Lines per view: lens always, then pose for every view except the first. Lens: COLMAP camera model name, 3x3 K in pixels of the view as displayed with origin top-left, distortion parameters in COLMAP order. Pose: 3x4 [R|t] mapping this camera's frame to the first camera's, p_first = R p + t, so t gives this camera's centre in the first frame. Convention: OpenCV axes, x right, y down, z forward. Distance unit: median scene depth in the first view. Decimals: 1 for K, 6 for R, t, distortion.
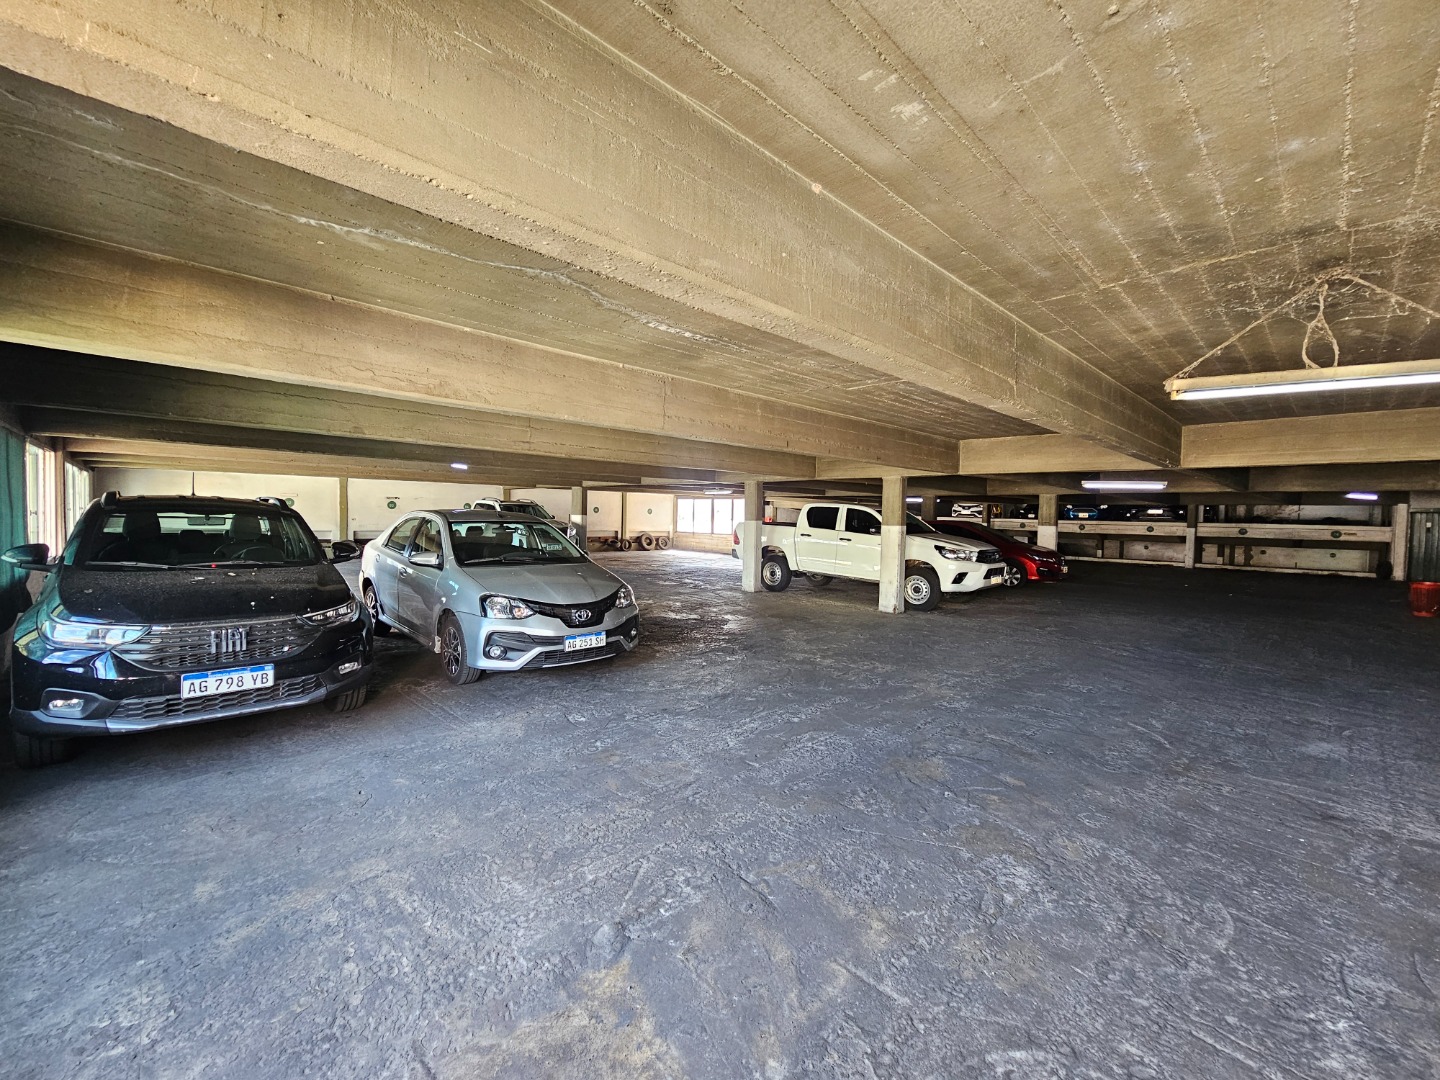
lens RADIAL K [[577.6, 0, 719.6], [0, 577.6, 539.3], [0, 0, 1]] dist [0.000246, 0.000060]
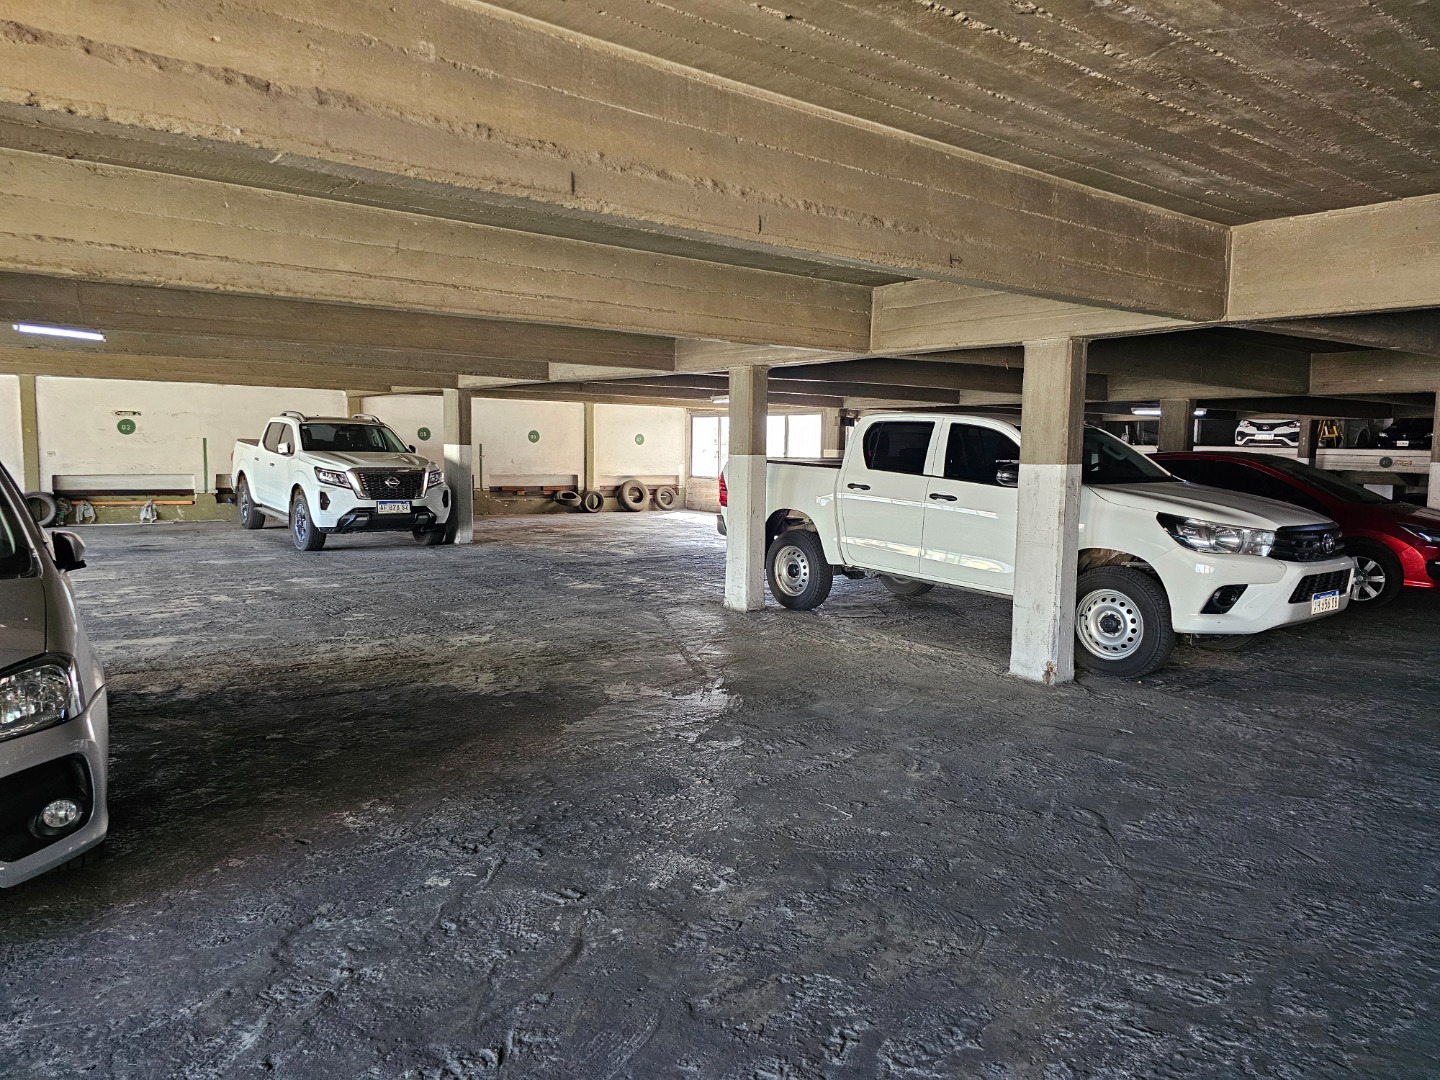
lens RADIAL K [[952.8, 0, 726.0], [0, 952.8, 533.7], [0, 0, 1]] dist [0.050254, -0.037244]
pose [[0.993978, 0.005793, -0.109425, 0.124790], [-0.000554, 0.998855, 0.047846, -0.005890], [0.109577, -0.047497, 0.992843, 0.262107]]
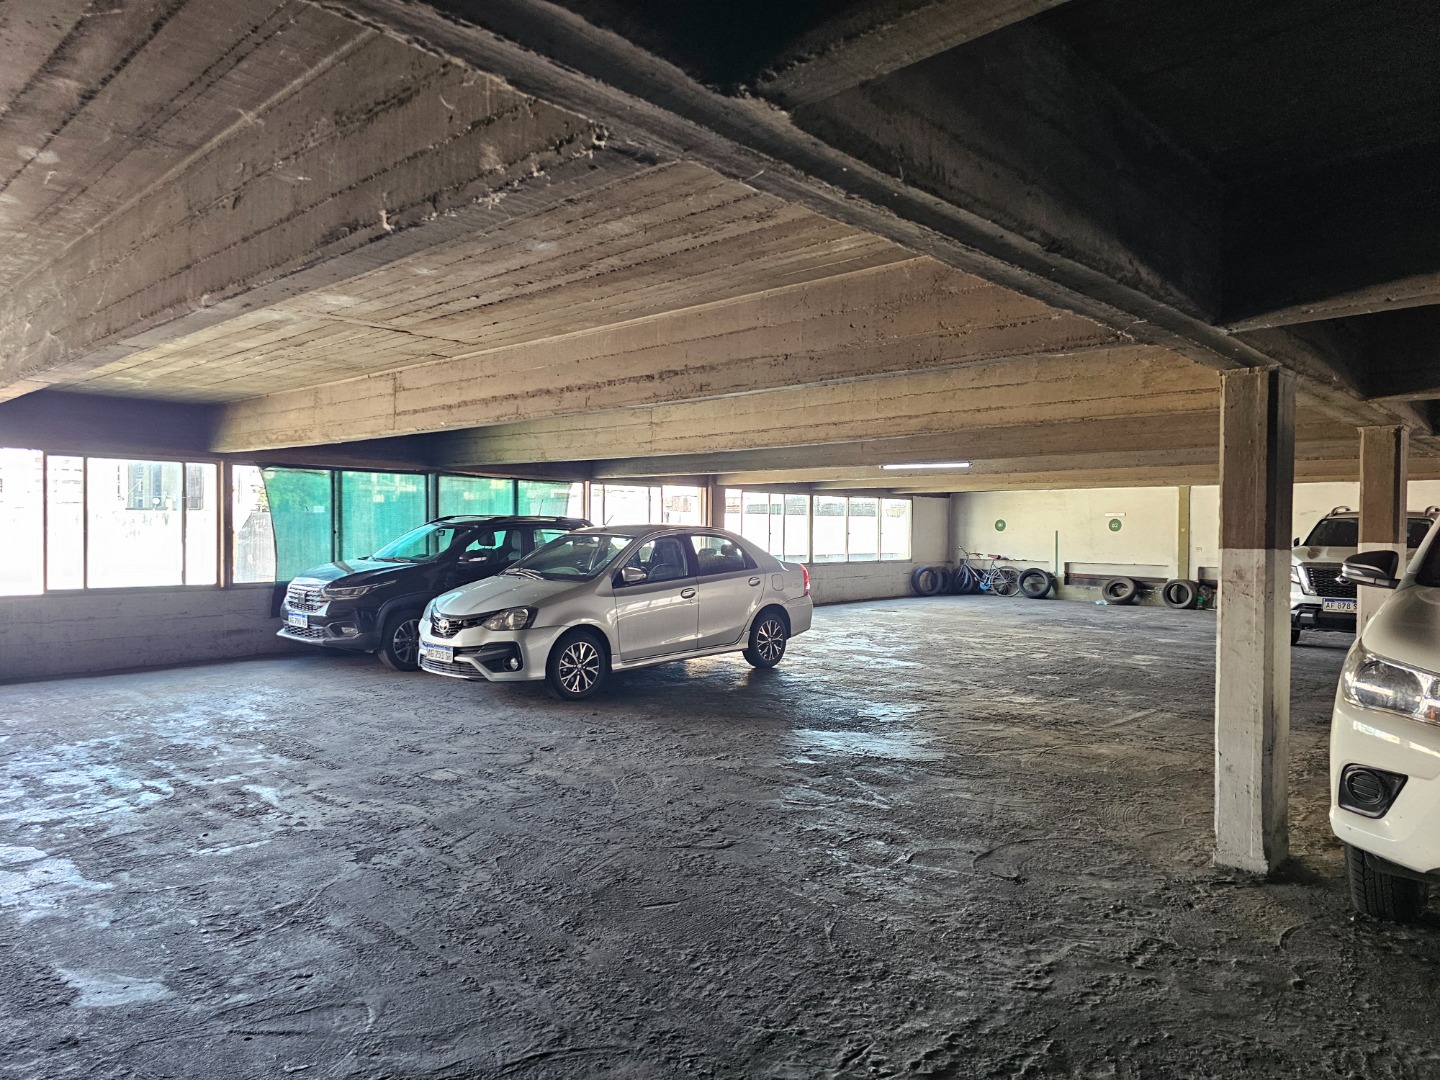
lens RADIAL K [[952.8, 0, 720.0], [0, 952.8, 543.5], [0, 0, 1]] dist [0.050254, -0.037244]
pose [[0.068832, -0.003372, -0.997623, 0.600933], [-0.051761, 0.998635, -0.006946, -0.008411], [0.996285, 0.052116, 0.068563, 0.578903]]
